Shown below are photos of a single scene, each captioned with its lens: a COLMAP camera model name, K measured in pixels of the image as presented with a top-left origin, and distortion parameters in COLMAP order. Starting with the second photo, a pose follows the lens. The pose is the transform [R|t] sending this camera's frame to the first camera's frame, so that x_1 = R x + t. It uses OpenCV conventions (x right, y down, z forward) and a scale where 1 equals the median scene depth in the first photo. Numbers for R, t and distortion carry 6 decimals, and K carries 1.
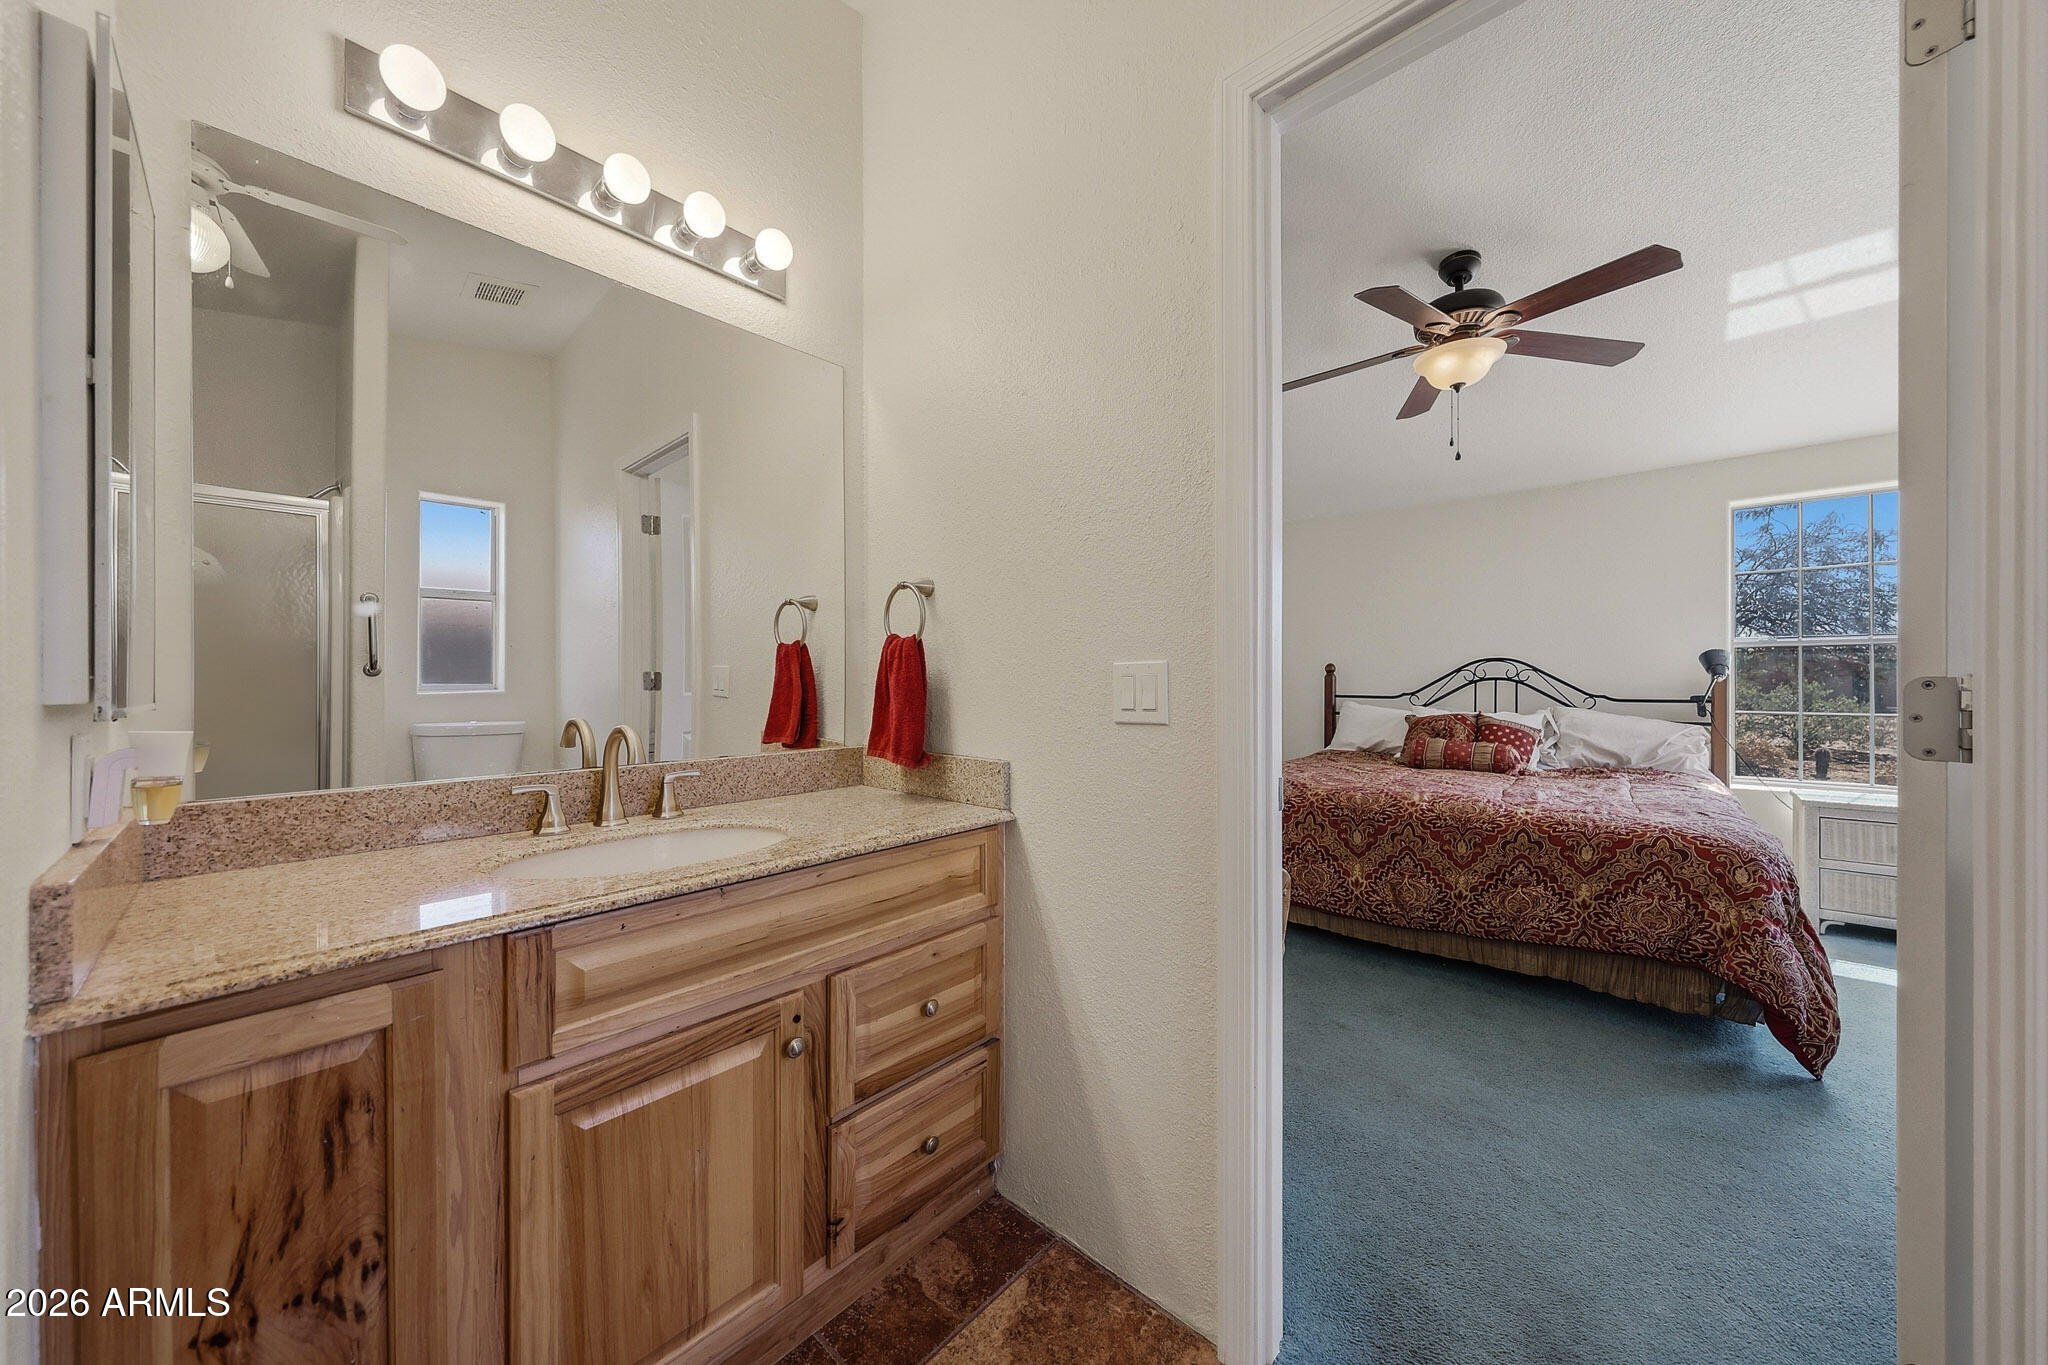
lens RADIAL K [[703.2, 0, 1011.5], [0, 703.2, 684.4], [0, 0, 1]] dist [0.002258, -0.000838]
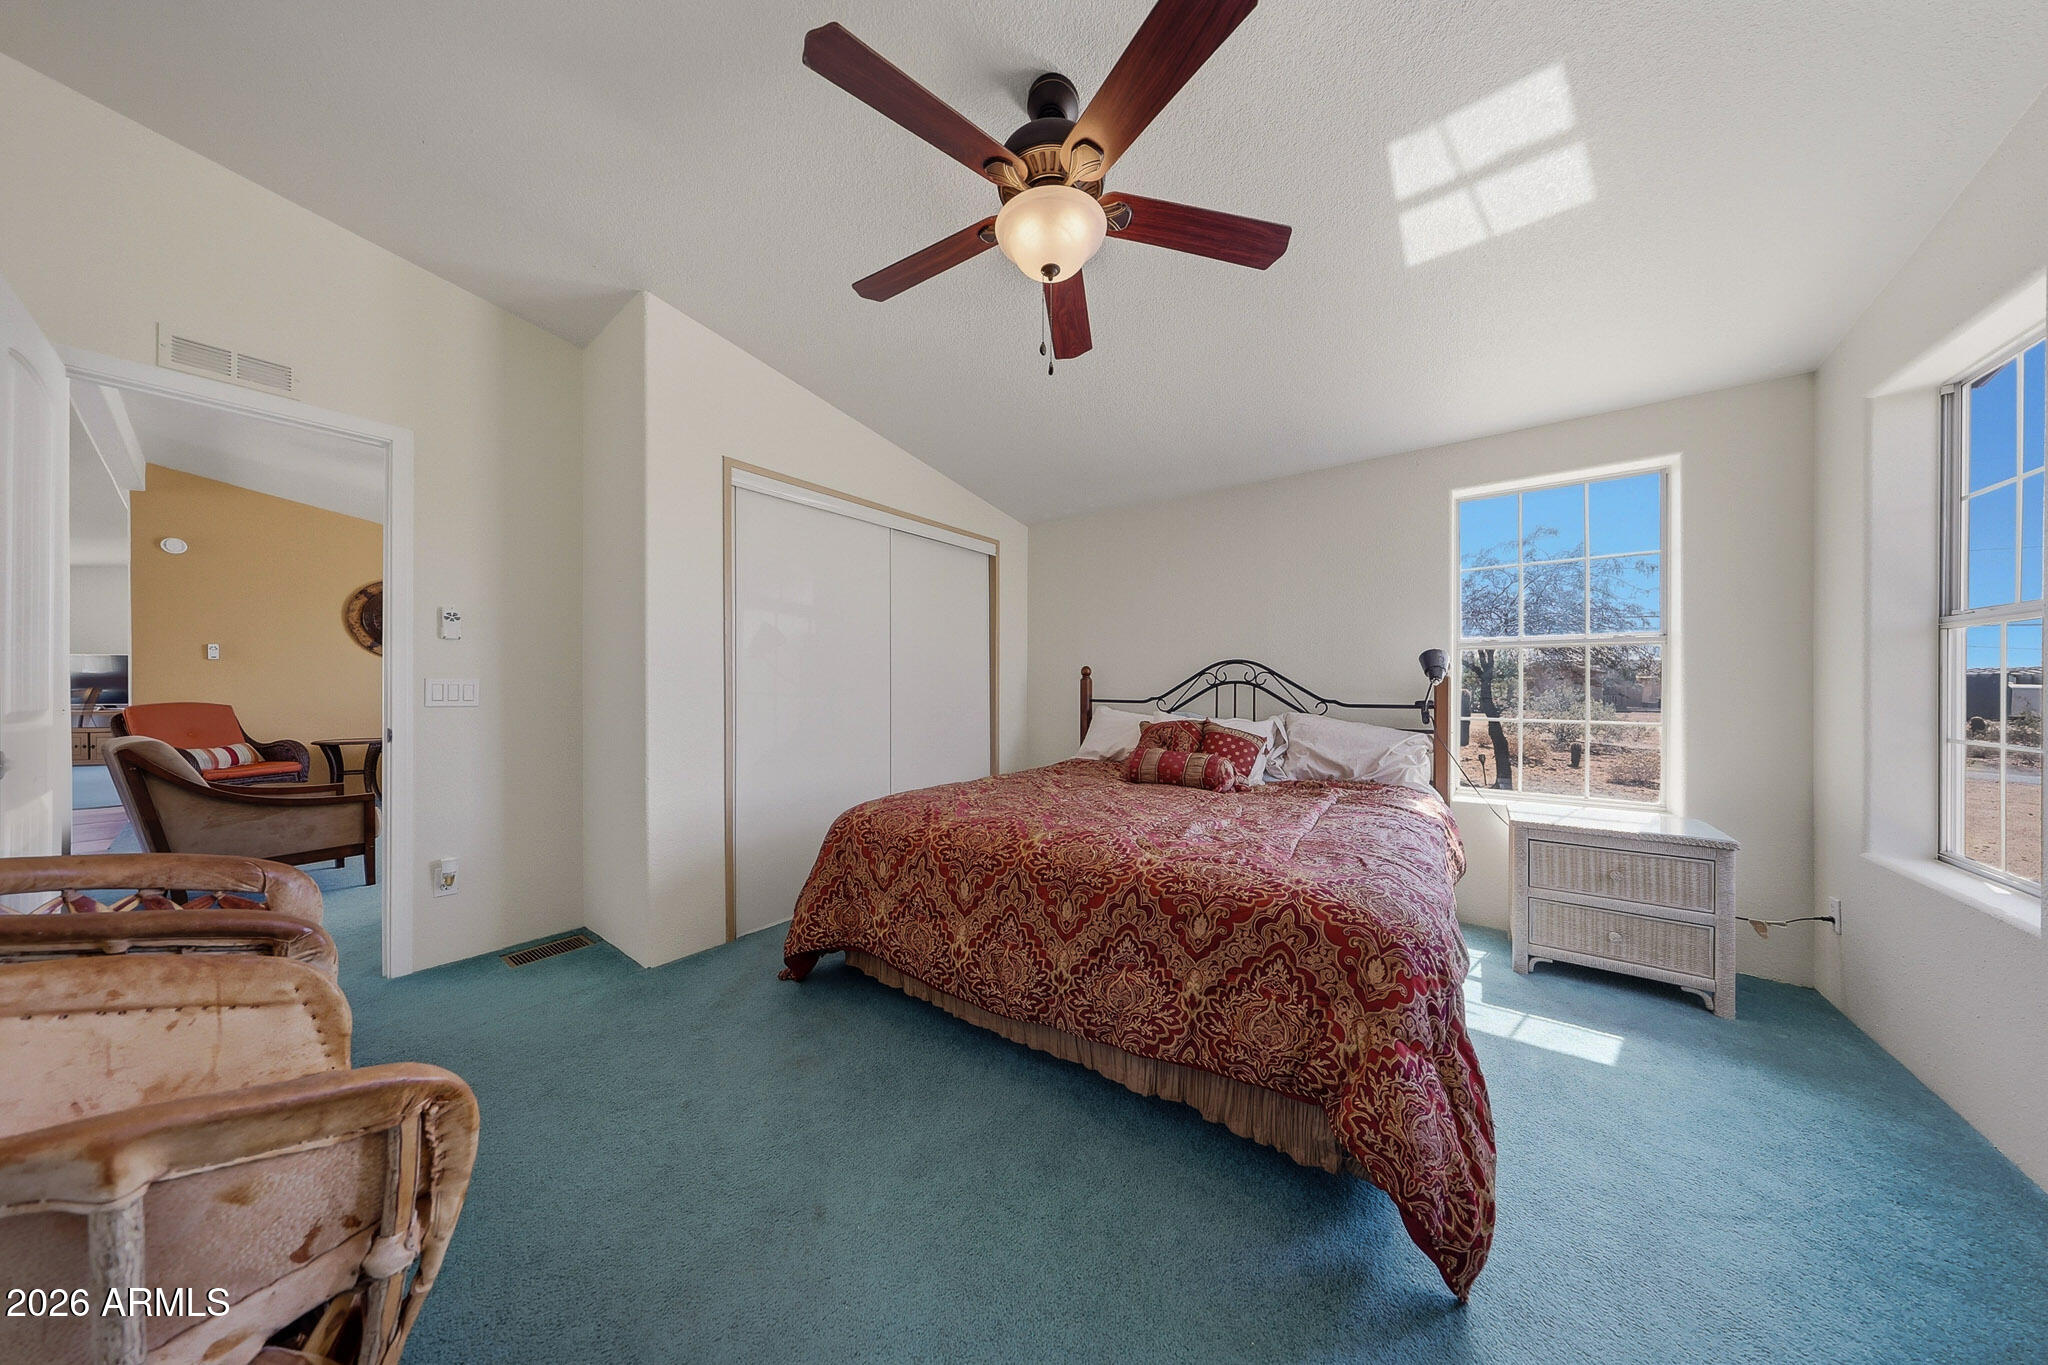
lens RADIAL K [[600.5, 0, 1027.8], [0, 600.5, 688.3], [0, 0, 1]] dist [-0.001512, 0.000027]
pose [[0.994417, 0.002873, 0.105482, 0.483185], [-0.002988, 0.999995, 0.000936, 0.000037], [-0.105479, -0.001246, 0.994421, 0.347738]]
